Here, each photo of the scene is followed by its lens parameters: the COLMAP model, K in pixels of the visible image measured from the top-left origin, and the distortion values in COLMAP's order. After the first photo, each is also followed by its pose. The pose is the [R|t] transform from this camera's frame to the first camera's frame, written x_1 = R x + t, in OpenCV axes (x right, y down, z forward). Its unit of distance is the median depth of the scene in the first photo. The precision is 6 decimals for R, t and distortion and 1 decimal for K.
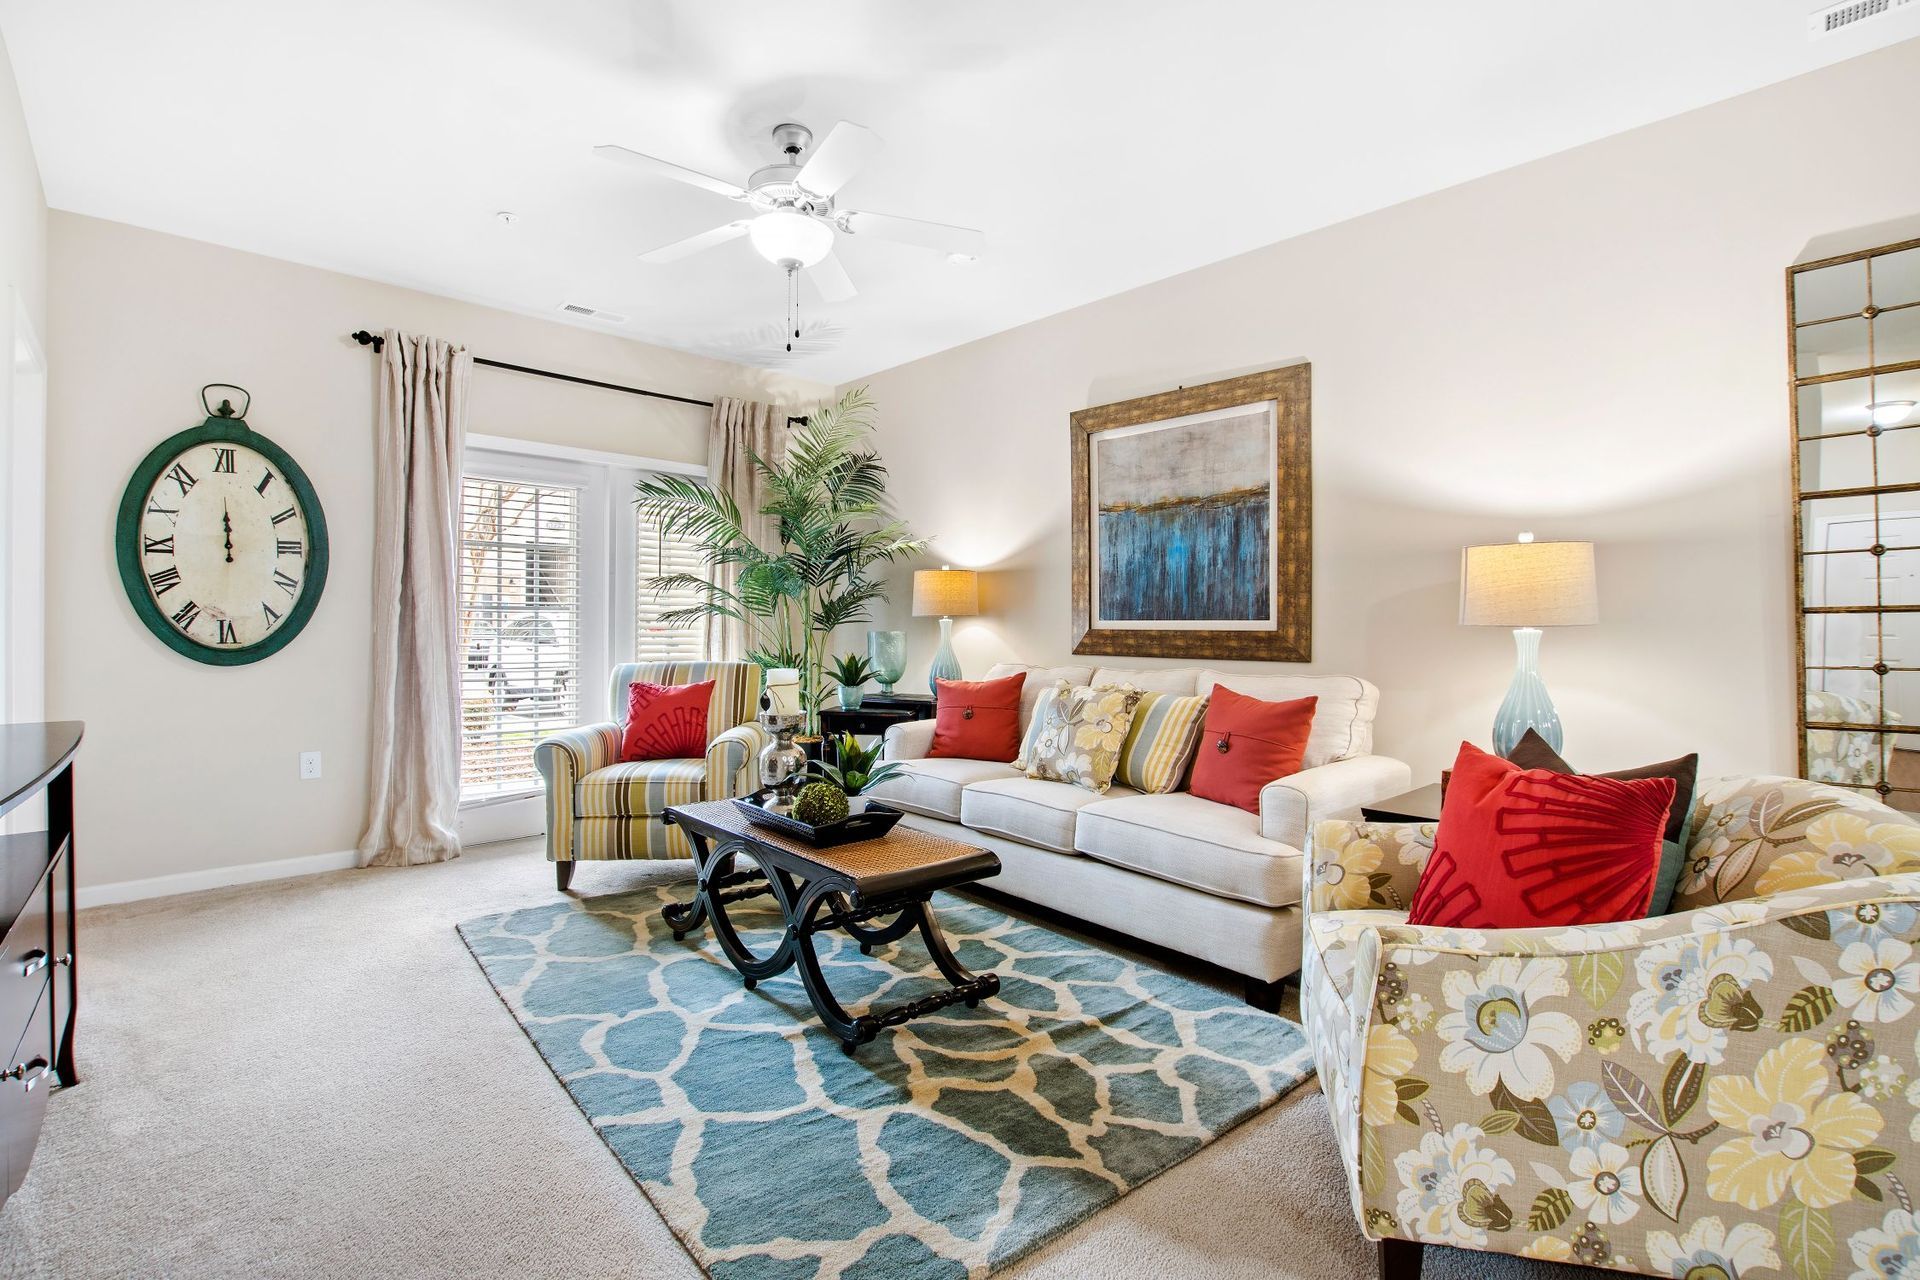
lens RADIAL K [[871.3, 0, 955.2], [0, 871.3, 628.7], [0, 0, 1]] dist [-0.022870, 0.001276]
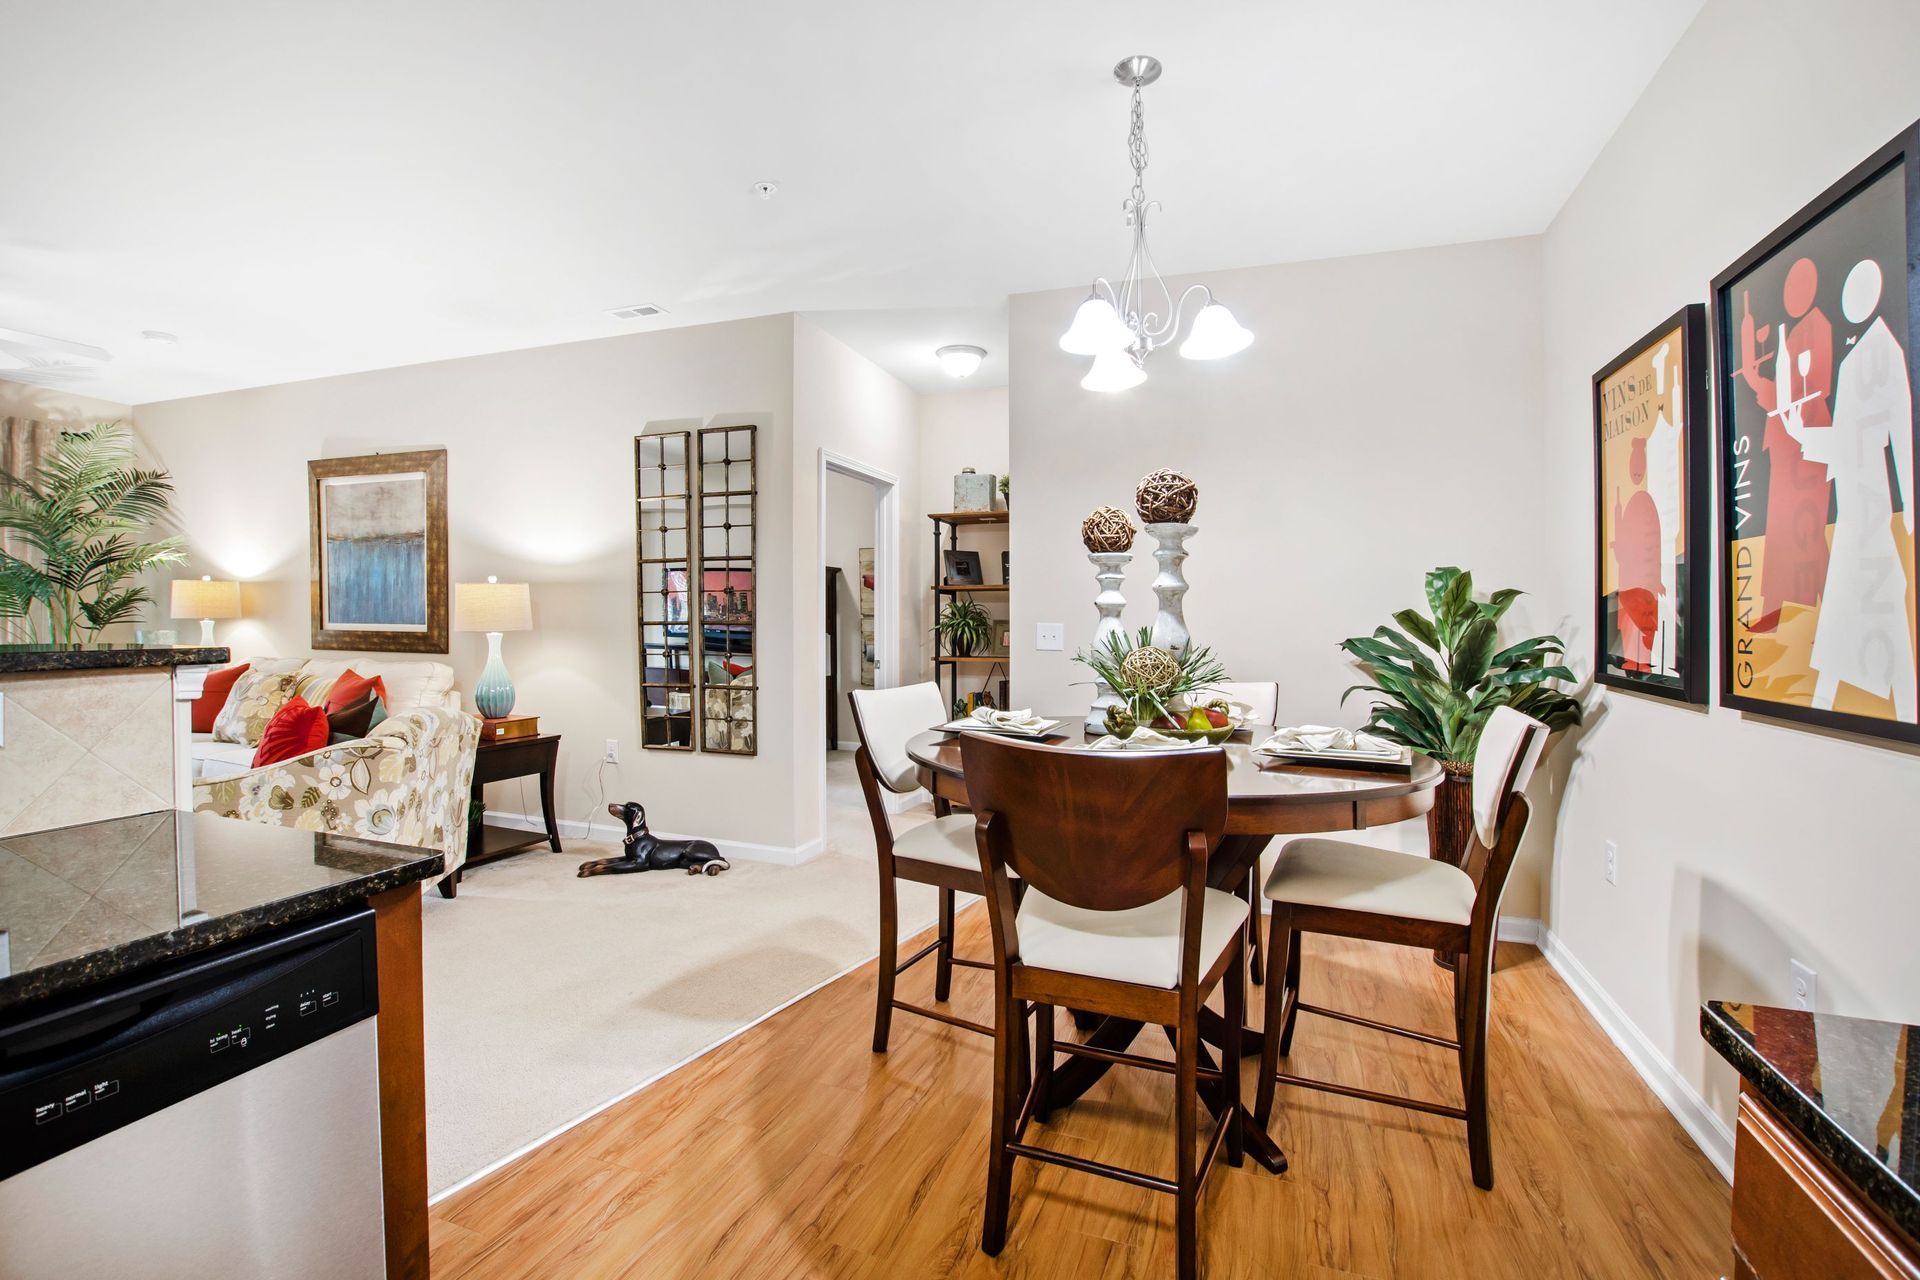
lens RADIAL K [[844.9, 0, 957.9], [0, 844.9, 634.5], [0, 0, 1]] dist [-0.023133, 0.000223]
pose [[0.894183, -0.001467, 0.447700, 0.513709], [-0.005658, 0.999878, 0.014577, -0.017941], [-0.447666, -0.015568, 0.894065, -0.619315]]
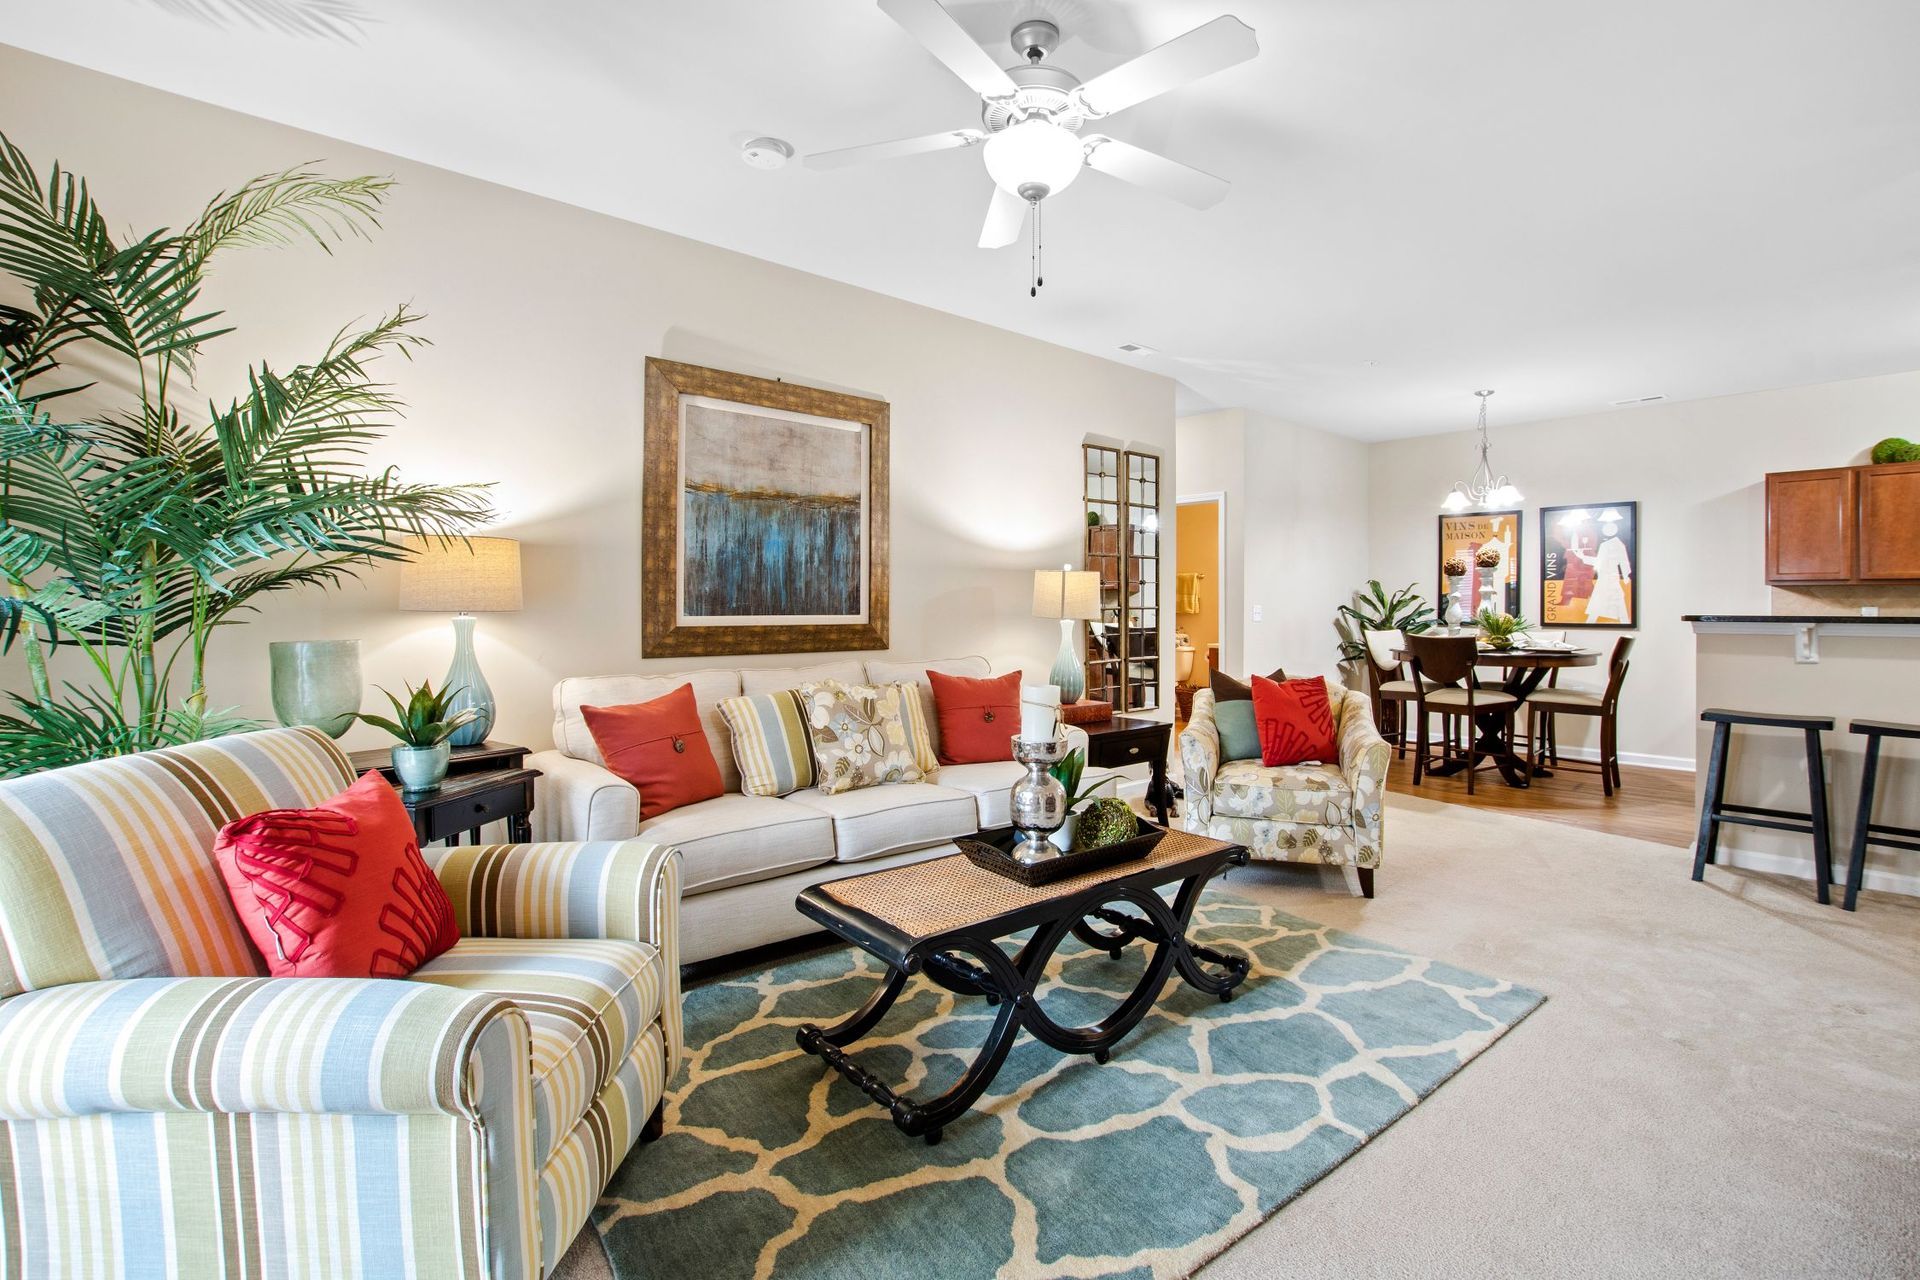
lens RADIAL K [[887.8, 0, 980.6], [0, 887.8, 615.1], [0, 0, 1]] dist [-0.027007, 0.000374]
pose [[0.018267, -0.014742, 0.999724, -0.787047], [0.004046, 0.999884, 0.014671, -0.024940], [-0.999825, 0.003777, 0.018324, 0.793032]]
